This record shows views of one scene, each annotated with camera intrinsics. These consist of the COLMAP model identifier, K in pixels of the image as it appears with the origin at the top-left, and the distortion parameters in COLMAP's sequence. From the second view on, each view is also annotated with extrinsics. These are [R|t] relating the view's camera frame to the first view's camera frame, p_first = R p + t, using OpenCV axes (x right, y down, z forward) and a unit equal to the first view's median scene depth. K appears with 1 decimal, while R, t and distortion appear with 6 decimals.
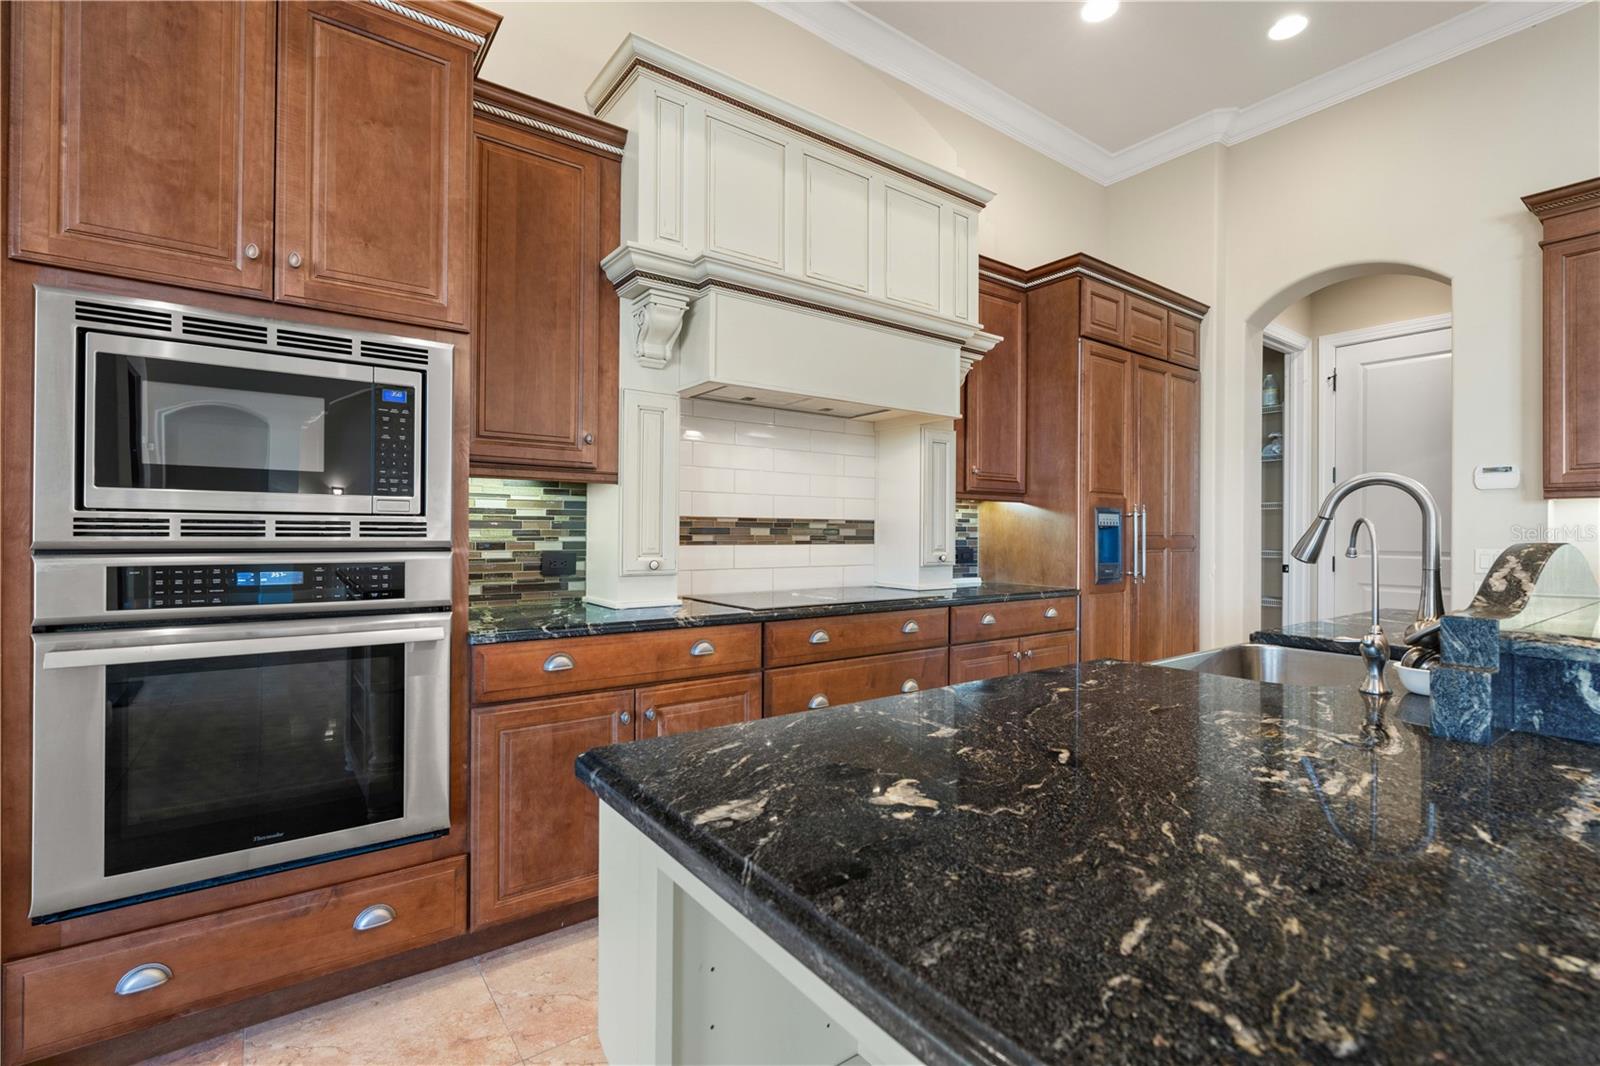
lens RADIAL K [[718.7, 0, 801.6], [0, 718.7, 532.7], [0, 0, 1]] dist [-0.005867, 0.001067]
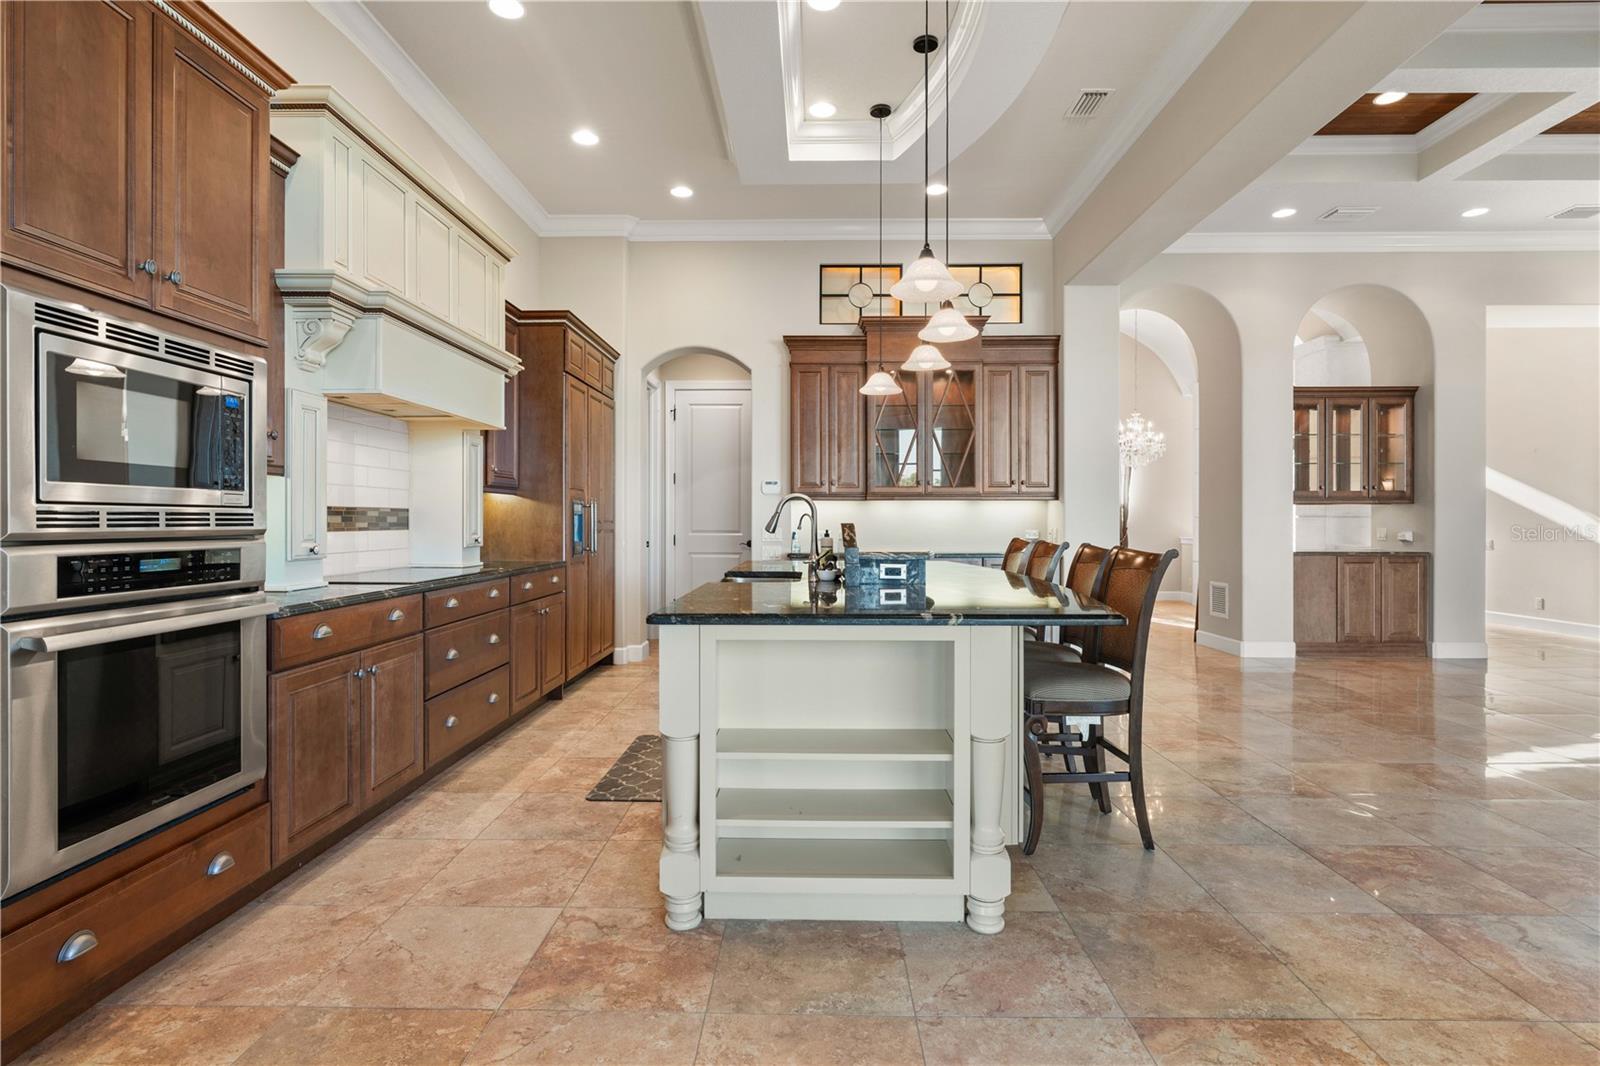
lens RADIAL K [[782.7, 0, 799.7], [0, 782.7, 524.7], [0, 0, 1]] dist [-0.003420, 0.000296]
pose [[0.610370, -0.009865, 0.792055, -0.769237], [0.002192, 0.999940, 0.010765, -0.006220], [-0.792113, -0.004834, 0.610355, -0.358907]]
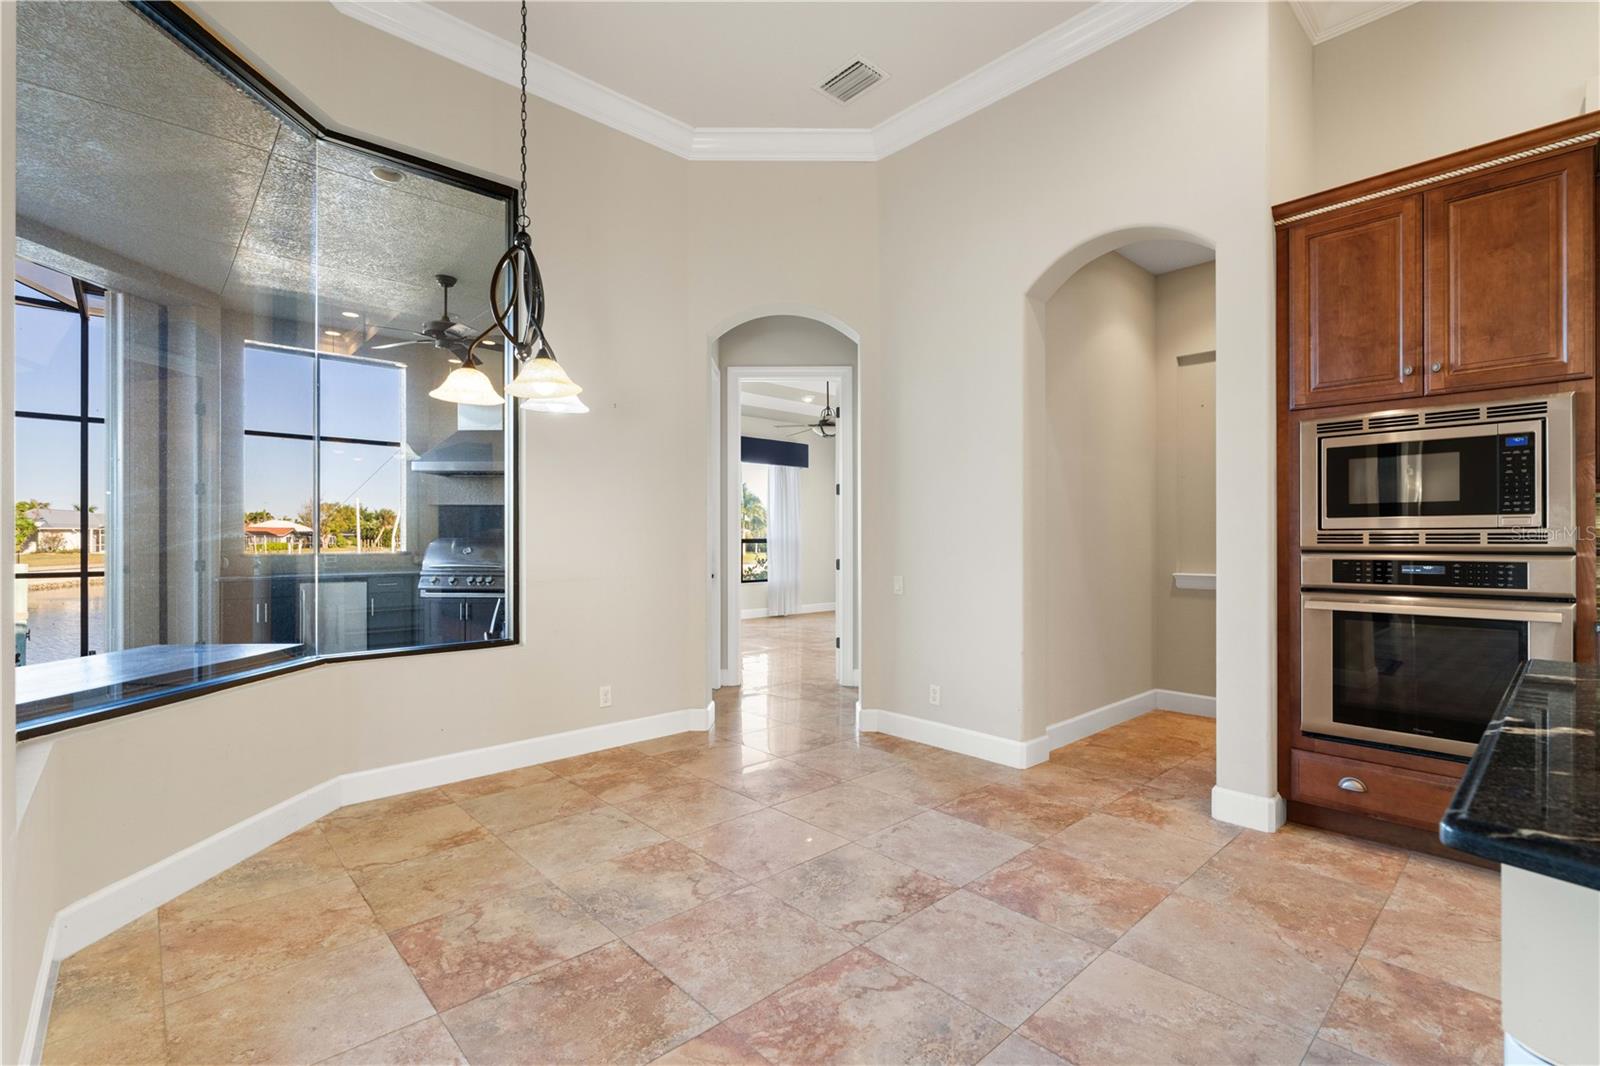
lens RADIAL K [[720.0, 0, 801.6], [0, 720.0, 538.0], [0, 0, 1]] dist [-0.005456, 0.000417]
pose [[0.109115, -0.009298, -0.993986, 0.495490], [0.003404, 0.999954, -0.008980, 0.001728], [0.994023, -0.002404, 0.109142, -0.392978]]
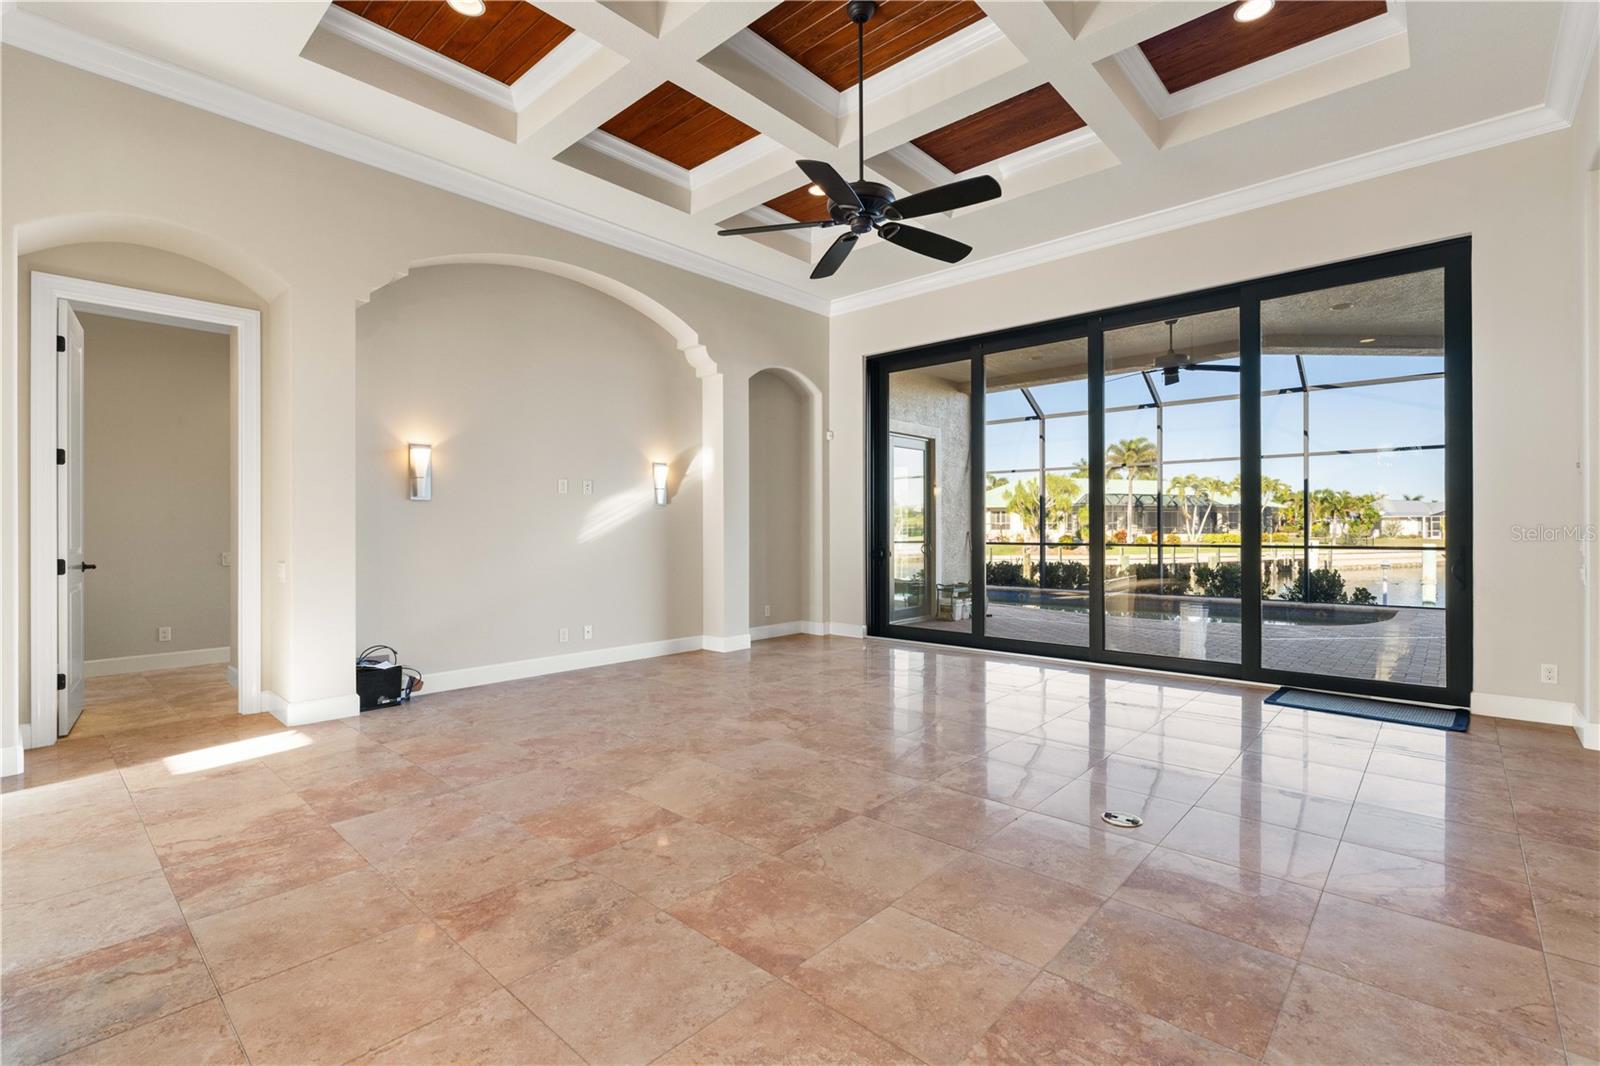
lens RADIAL K [[722.5, 0, 802.0], [0, 722.5, 522.4], [0, 0, 1]] dist [-0.005864, 0.000873]
pose [[-0.980584, -0.005340, -0.196029, 2.344419], [-0.003169, 0.999930, -0.011383, 0.017369], [0.196076, -0.010541, -0.980532, 0.360255]]
